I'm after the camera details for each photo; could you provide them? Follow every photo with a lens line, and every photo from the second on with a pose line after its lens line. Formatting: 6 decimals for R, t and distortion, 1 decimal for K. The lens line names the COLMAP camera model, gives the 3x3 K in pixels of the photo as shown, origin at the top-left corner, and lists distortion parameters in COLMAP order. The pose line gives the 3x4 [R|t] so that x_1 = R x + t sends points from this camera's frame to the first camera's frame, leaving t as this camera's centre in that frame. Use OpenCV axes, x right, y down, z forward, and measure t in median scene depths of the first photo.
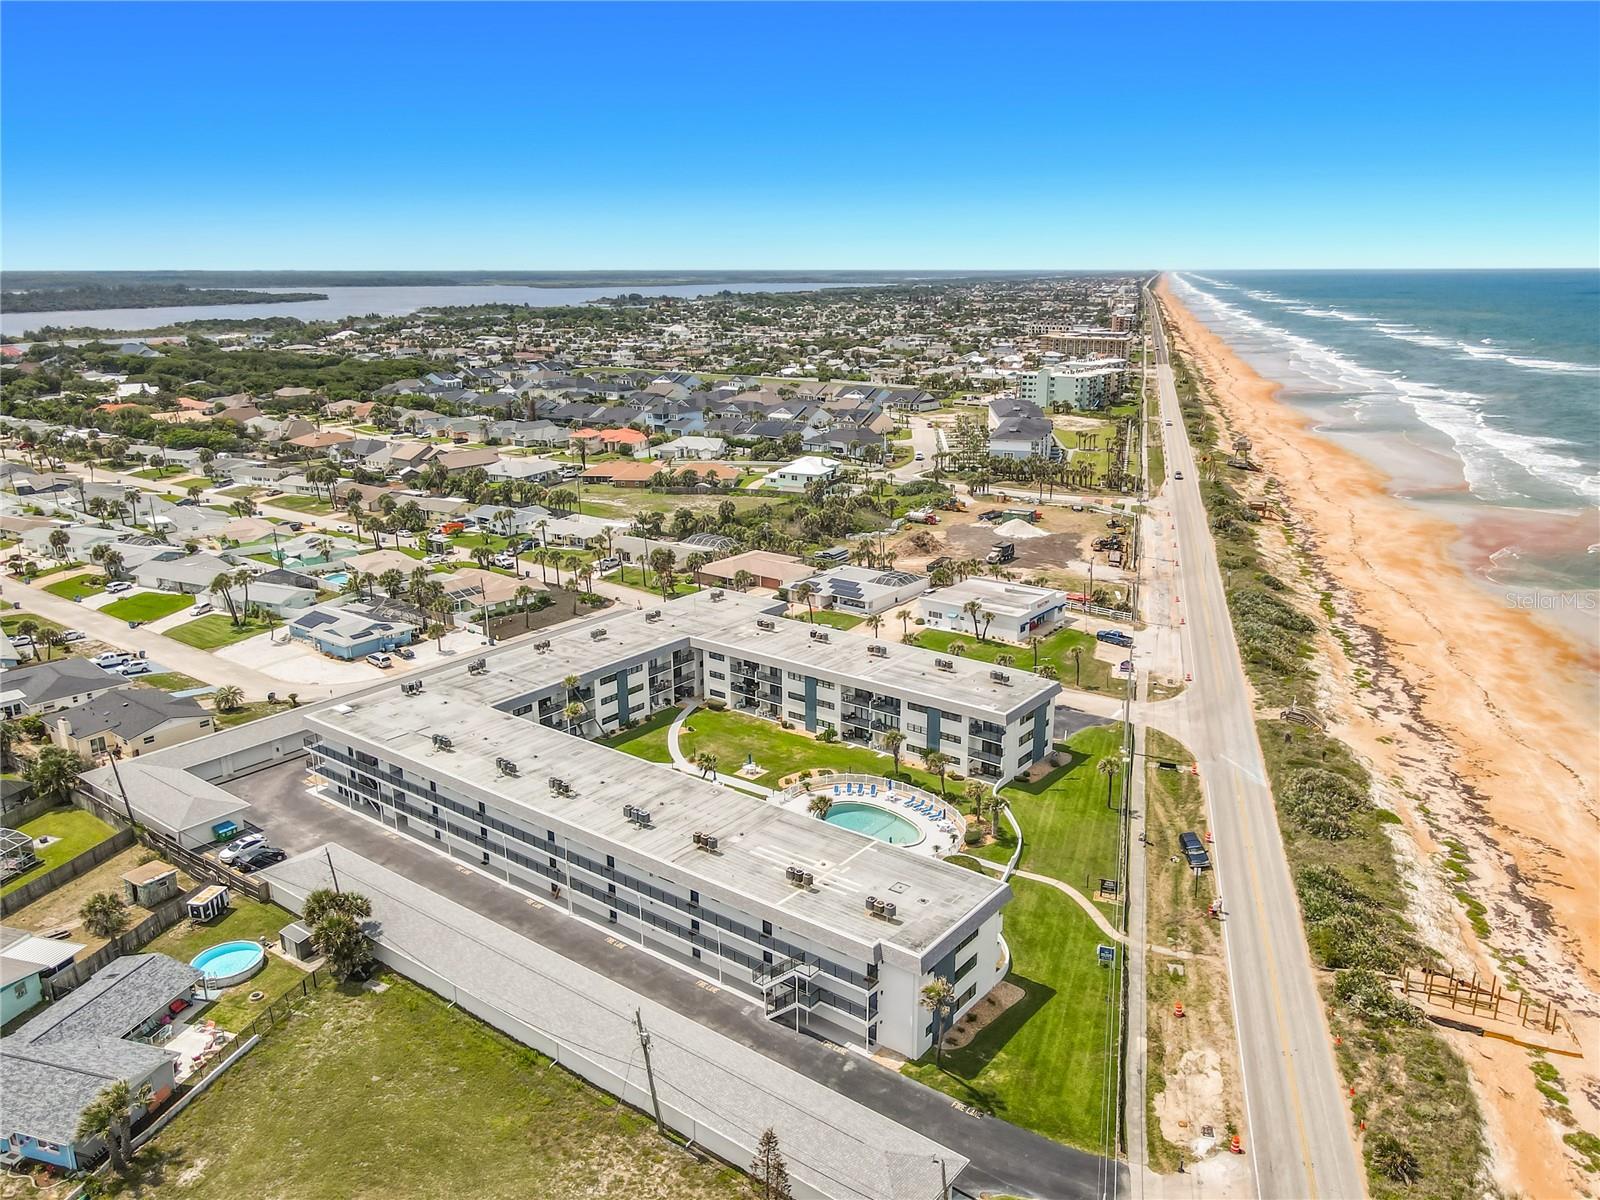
lens RADIAL K [[1174.0, 0, 800.0], [0, 1174.0, 600.0], [0, 0, 1]] dist [0.028718, -0.001904]
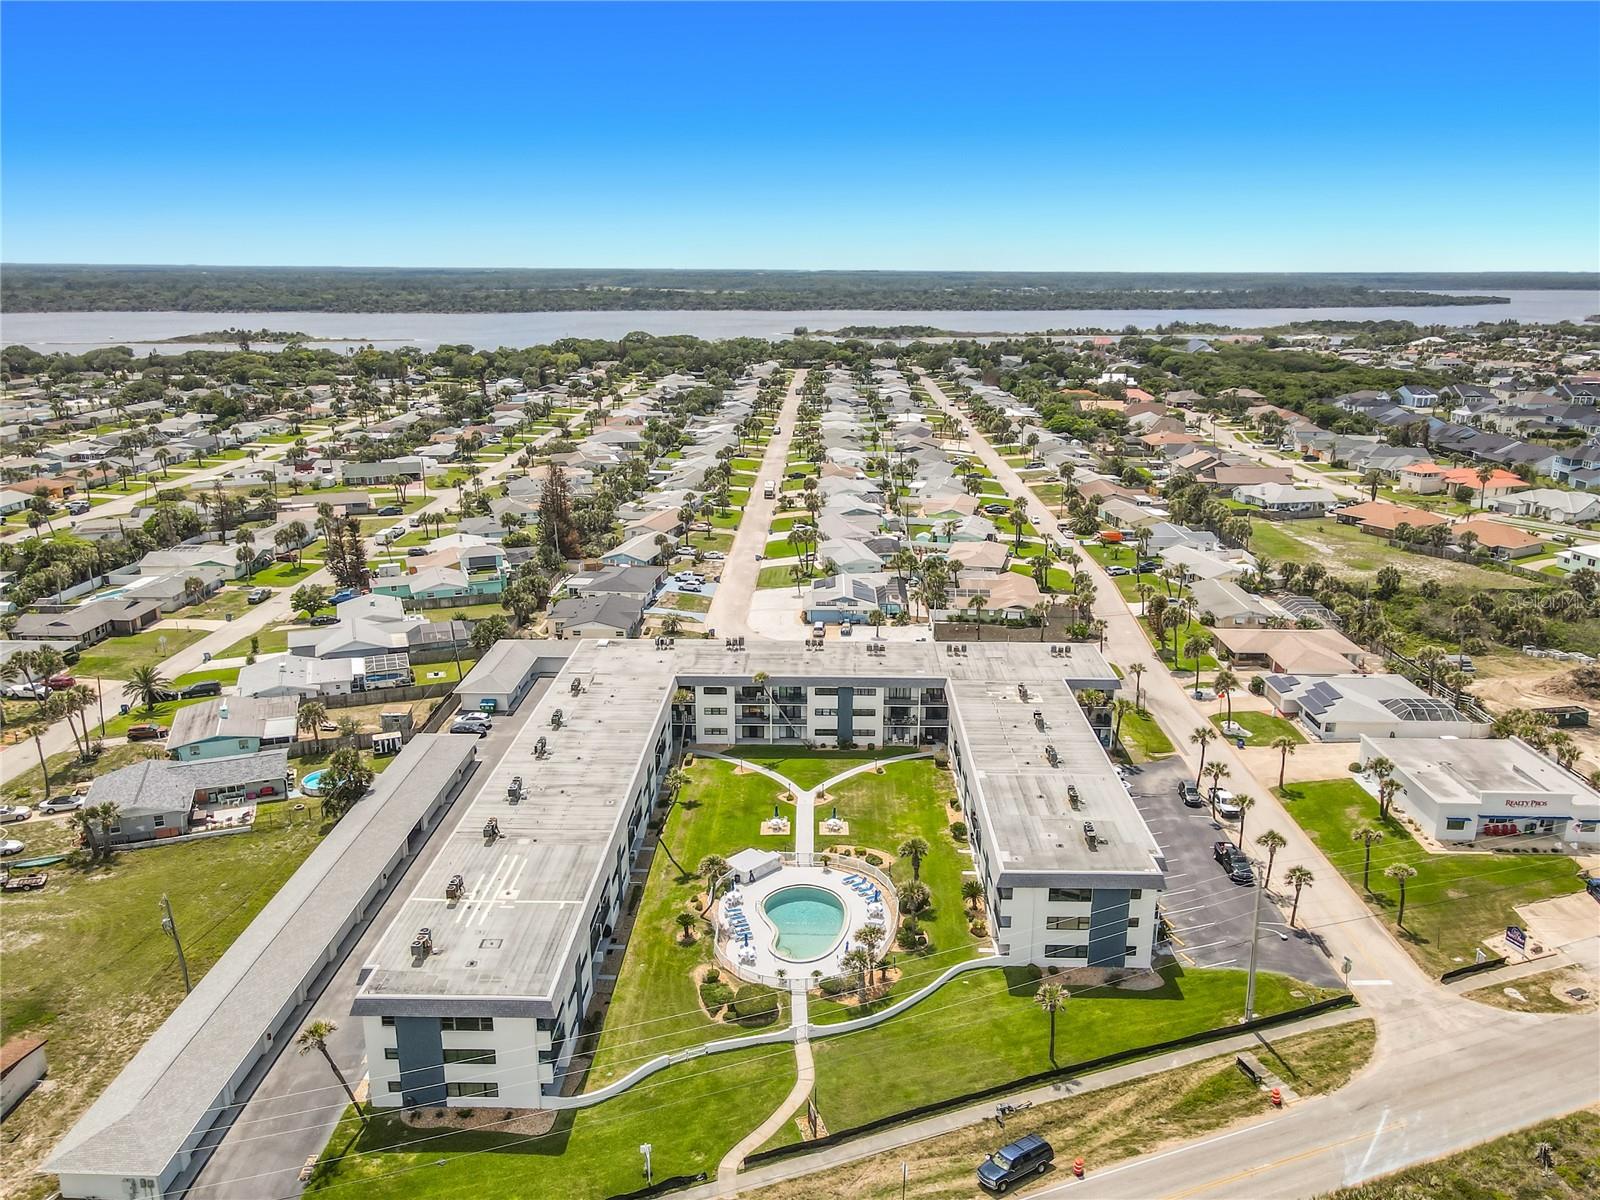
lens RADIAL K [[1174.0, 0, 800.0], [0, 1174.0, 600.0], [0, 0, 1]] dist [0.028718, -0.001904]
pose [[0.607654, 0.225454, -0.761530, 0.534211], [-0.226662, 0.968212, 0.105782, -0.101112], [0.761171, 0.108331, 0.639440, 0.351963]]
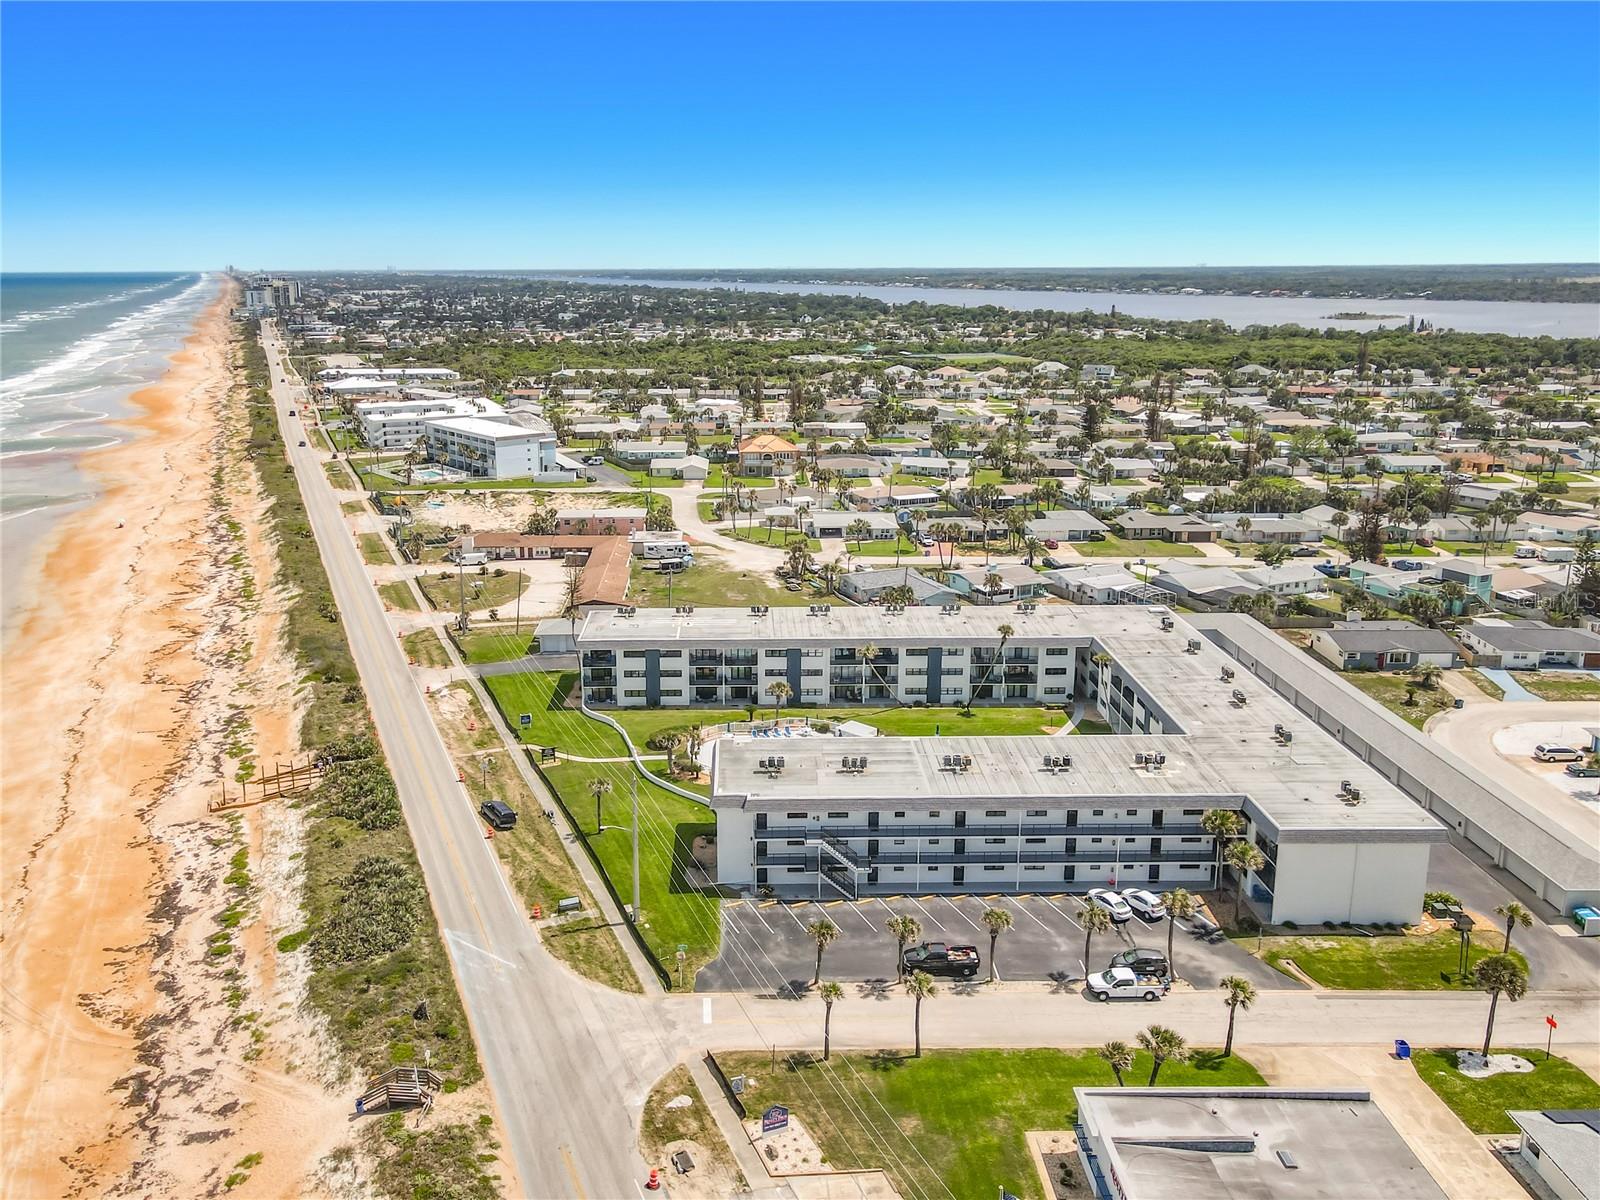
lens RADIAL K [[1174.0, 0, 800.0], [0, 1174.0, 600.0], [0, 0, 1]] dist [0.028718, -0.001904]
pose [[-0.756270, 0.189334, -0.626265, 0.578914], [-0.168405, 0.868627, 0.465969, -0.371261], [0.632214, 0.457865, -0.625032, 1.340167]]
